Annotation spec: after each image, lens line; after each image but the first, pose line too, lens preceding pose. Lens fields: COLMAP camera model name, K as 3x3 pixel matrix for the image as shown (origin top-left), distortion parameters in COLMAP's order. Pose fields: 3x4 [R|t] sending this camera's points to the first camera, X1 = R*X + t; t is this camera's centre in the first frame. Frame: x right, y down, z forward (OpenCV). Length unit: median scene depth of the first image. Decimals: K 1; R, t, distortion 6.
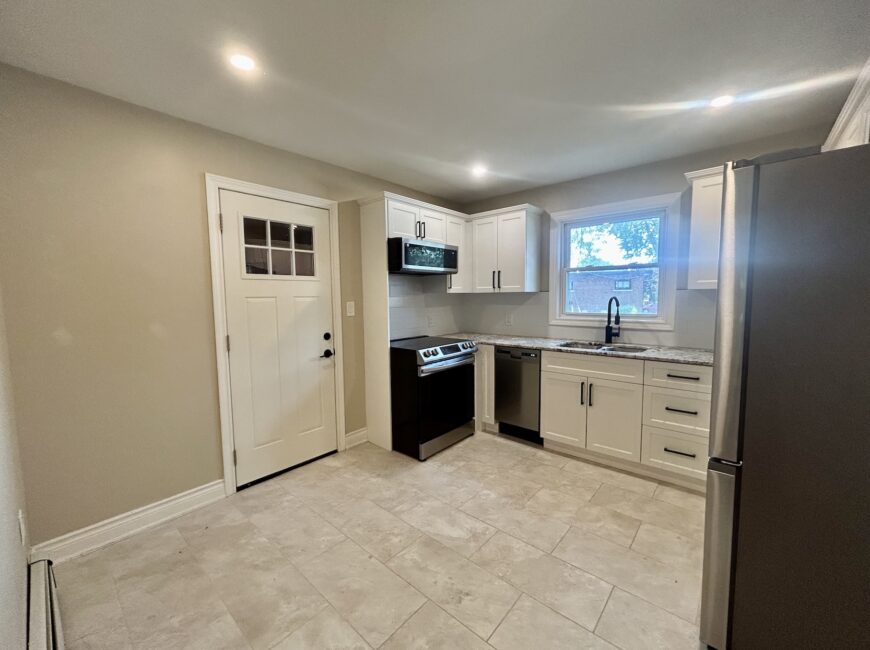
lens RADIAL K [[352.9, 0, 433.2], [0, 352.9, 324.8], [0, 0, 1]] dist [0.000979, -0.000105]
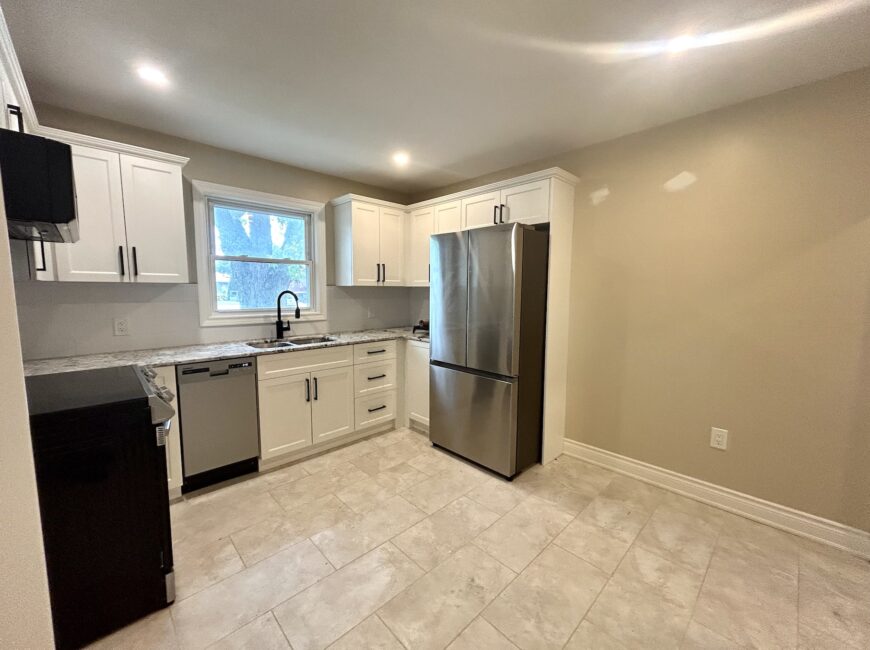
lens RADIAL K [[352.9, 0, 433.2], [0, 352.9, 324.8], [0, 0, 1]] dist [0.000979, -0.000105]
pose [[0.085839, -0.089138, 0.992313, -0.502727], [0.072024, 0.993939, 0.083054, -0.041781], [-0.993702, 0.064341, 0.091739, 0.561457]]
